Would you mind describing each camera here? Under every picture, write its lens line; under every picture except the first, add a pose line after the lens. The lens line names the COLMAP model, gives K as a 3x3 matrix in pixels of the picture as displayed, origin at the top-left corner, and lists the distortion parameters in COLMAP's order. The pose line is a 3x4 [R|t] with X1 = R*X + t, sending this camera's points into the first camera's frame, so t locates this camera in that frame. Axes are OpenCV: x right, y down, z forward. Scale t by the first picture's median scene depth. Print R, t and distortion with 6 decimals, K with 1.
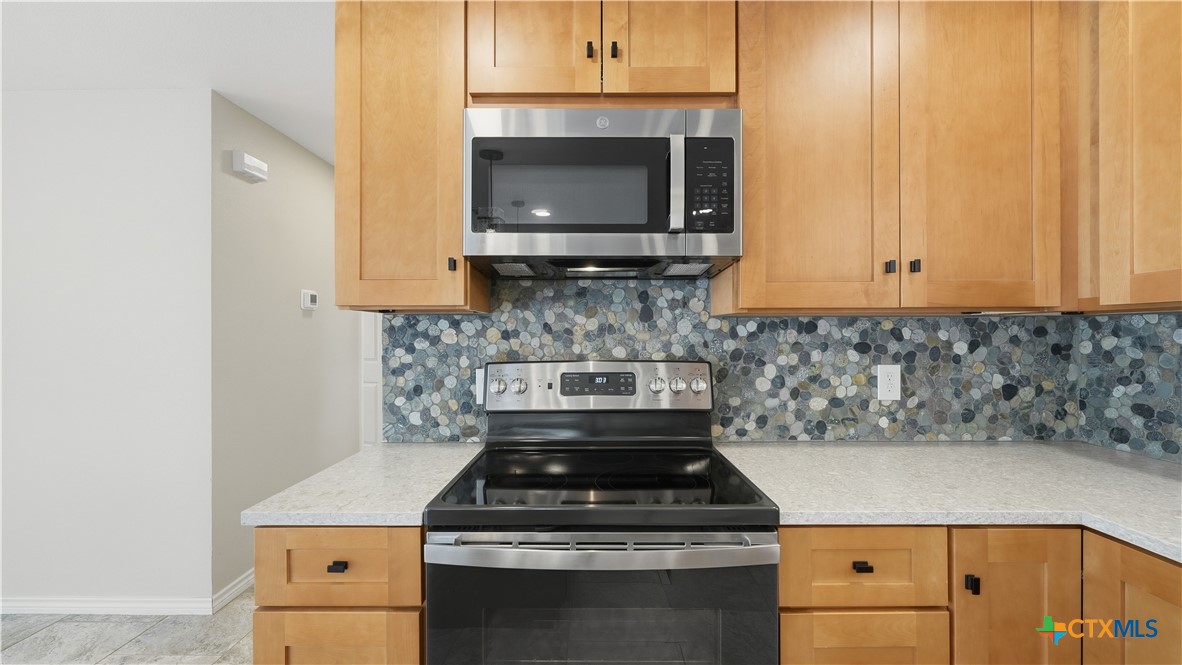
lens RADIAL K [[476.3, 0, 590.1], [0, 476.3, 331.5], [0, 0, 1]] dist [-0.000657, 0.000372]
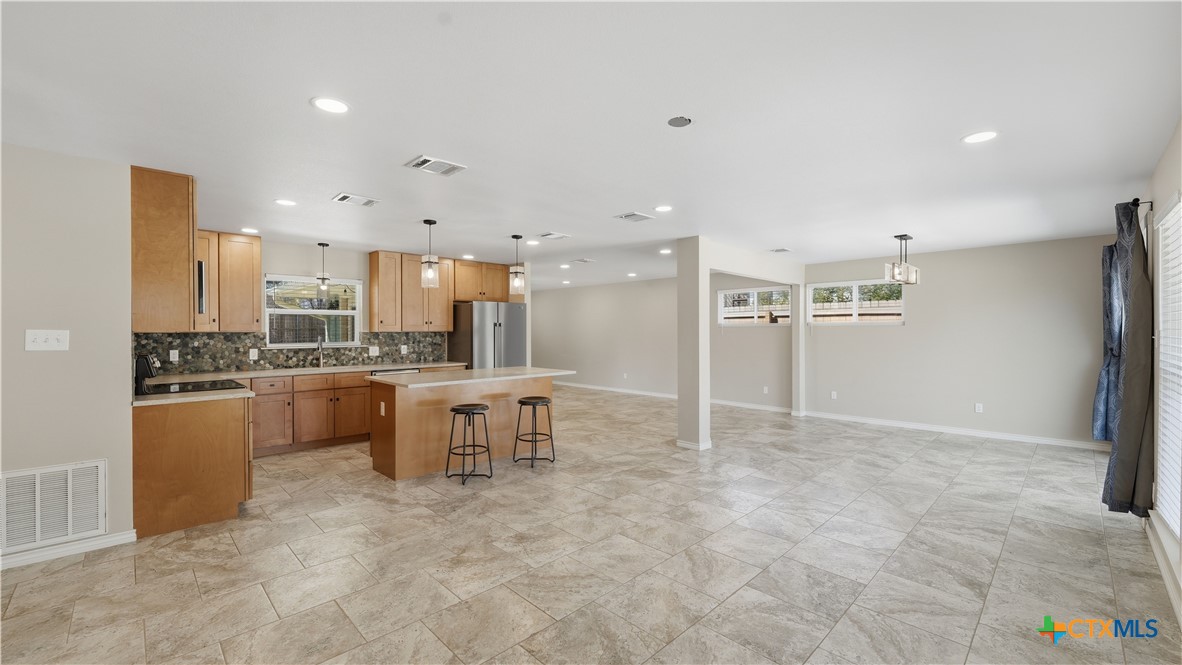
lens RADIAL K [[475.2, 0, 589.7], [0, 475.2, 334.5], [0, 0, 1]] dist [-0.000570, 0.000612]
pose [[-0.702561, -0.001491, 0.711622, -2.994017], [0.004079, 0.999973, 0.006123, -0.029158], [-0.711612, 0.007204, -0.702536, 1.038850]]
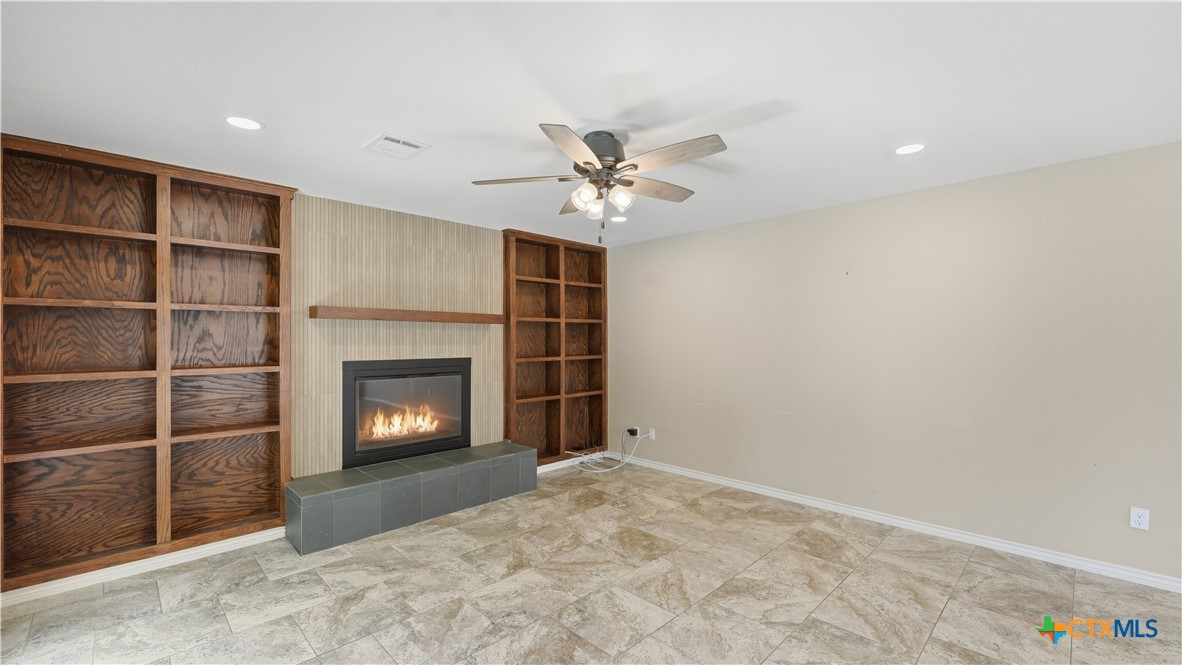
lens RADIAL K [[482.6, 0, 591.6], [0, 482.6, 339.8], [0, 0, 1]] dist [-0.001079, 0.000137]
pose [[-0.704619, 0.004619, 0.709571, 1.276423], [0.004821, 0.999987, -0.001722, -0.044378], [-0.709569, 0.002207, -0.704632, -1.251800]]
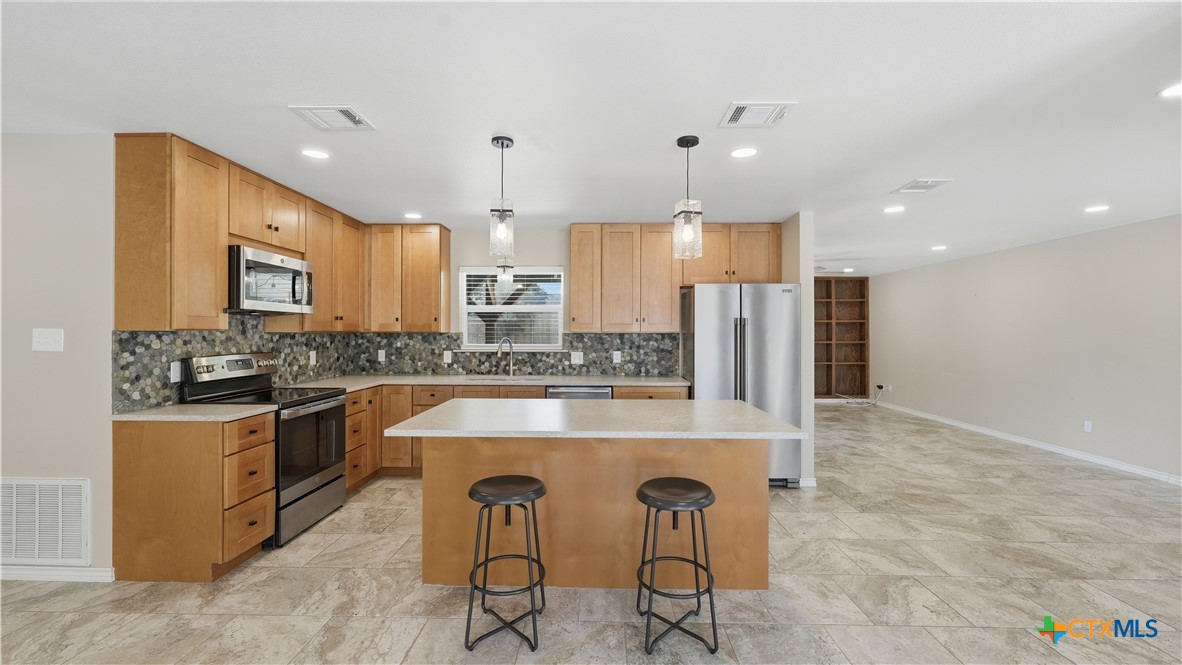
lens RADIAL K [[475.4, 0, 589.1], [0, 475.4, 330.6], [0, 0, 1]] dist [-0.000711, 0.000192]
pose [[0.019149, 0.005056, 0.999804, -1.954803], [-0.001848, 0.999986, -0.005022, -0.032456], [-0.999815, -0.001751, 0.019158, -0.567828]]
